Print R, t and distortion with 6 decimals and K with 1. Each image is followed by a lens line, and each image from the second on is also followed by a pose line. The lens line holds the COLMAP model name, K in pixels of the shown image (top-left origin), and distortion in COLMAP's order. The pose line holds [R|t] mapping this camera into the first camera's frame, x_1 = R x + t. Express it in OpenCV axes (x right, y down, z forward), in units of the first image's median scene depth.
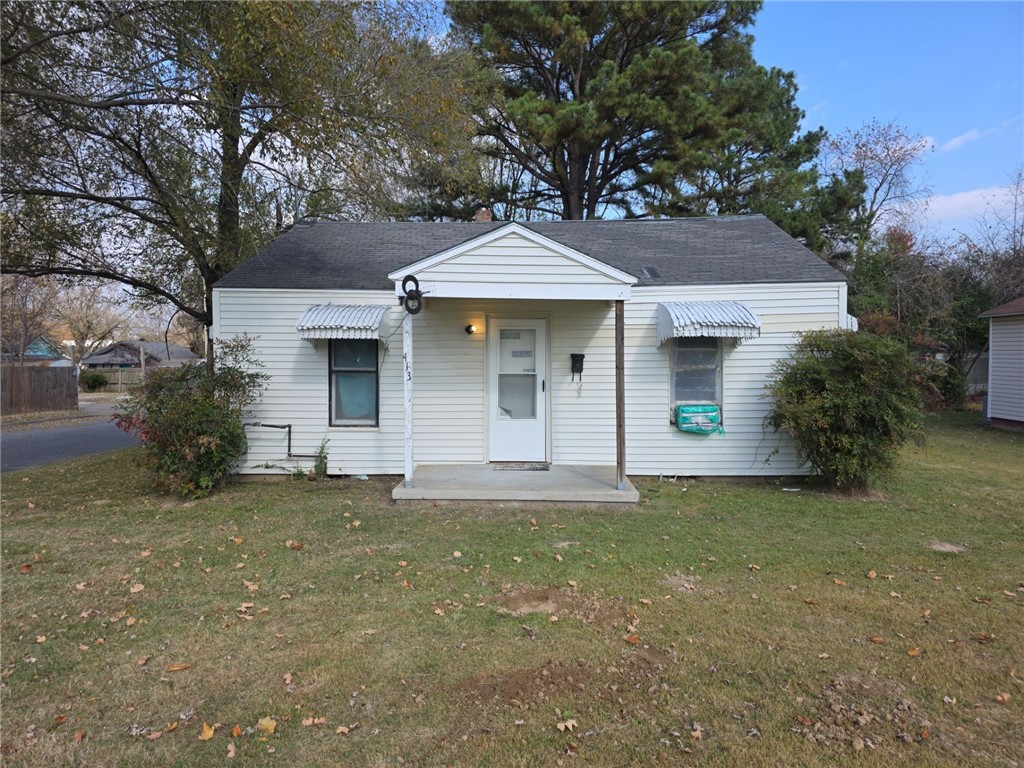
lens RADIAL K [[687.5, 0, 504.1], [0, 687.5, 376.8], [0, 0, 1]] dist [0.064170, -0.062395]
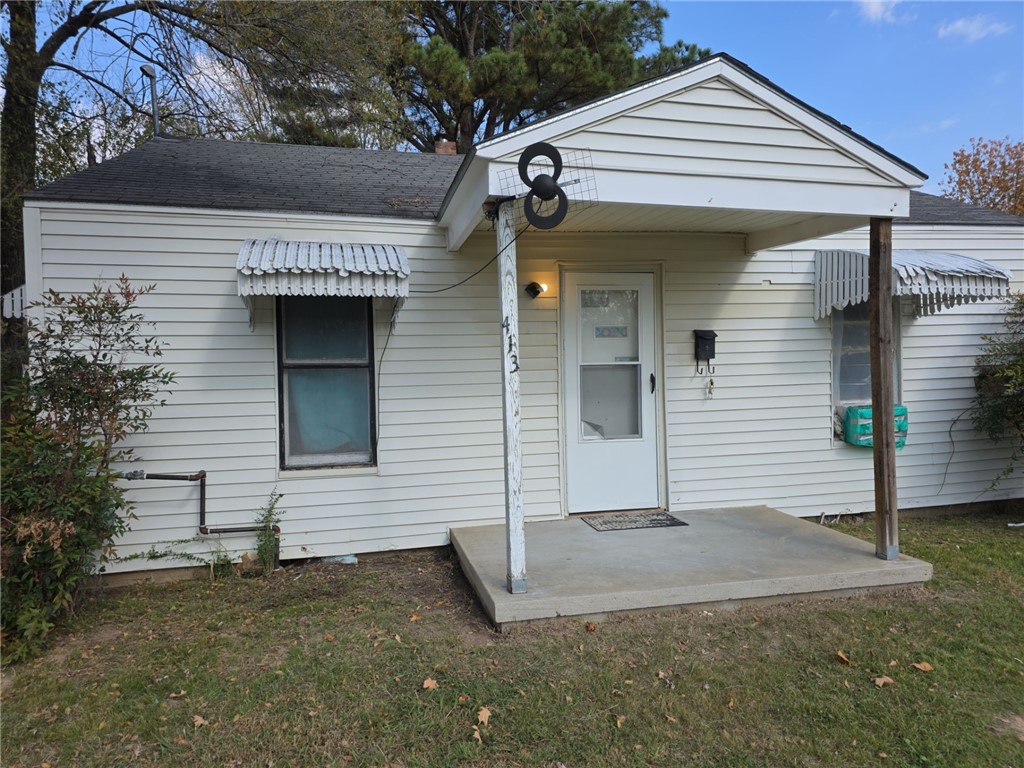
lens RADIAL K [[687.5, 0, 515.9], [0, 687.5, 384.3], [0, 0, 1]] dist [0.064170, -0.062395]
pose [[0.964232, -0.026154, 0.263766, -0.220806], [0.028029, 0.999602, -0.003348, 0.012664], [-0.263573, 0.010621, 0.964581, 0.440611]]
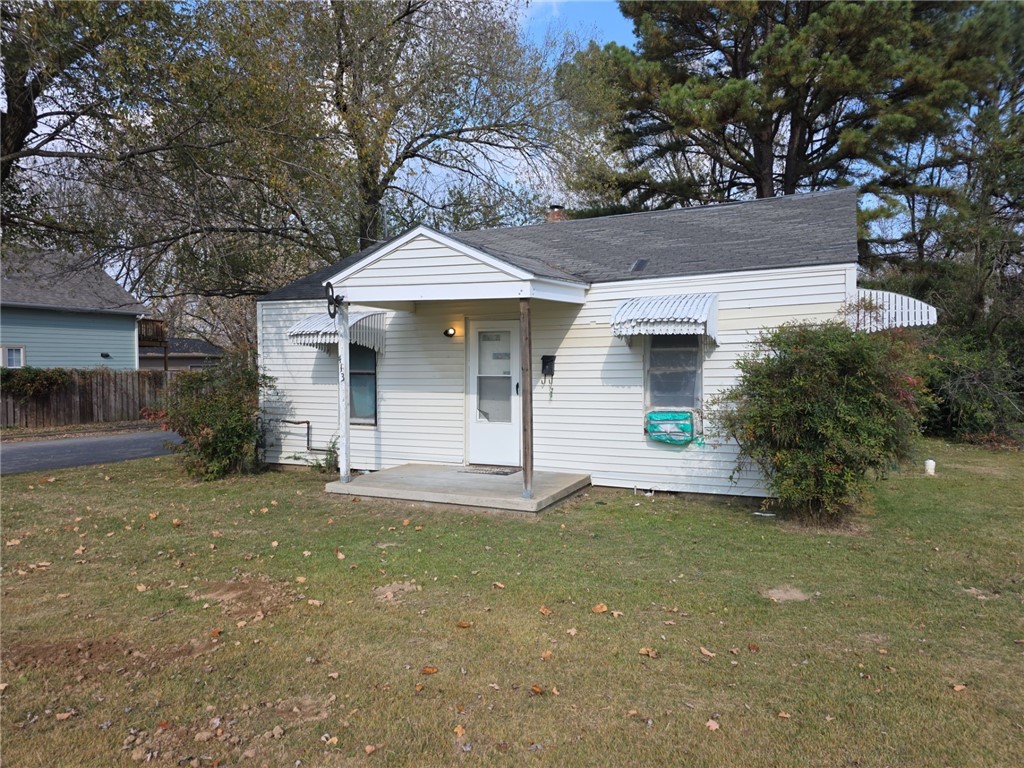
lens RADIAL K [[687.5, 0, 513.3], [0, 687.5, 387.0], [0, 0, 1]] dist [0.064170, -0.062395]
pose [[0.922195, 0.008649, -0.386628, 0.427646], [-0.006361, 0.999954, 0.007197, 0.003778], [0.386672, -0.004178, 0.922208, 0.099981]]
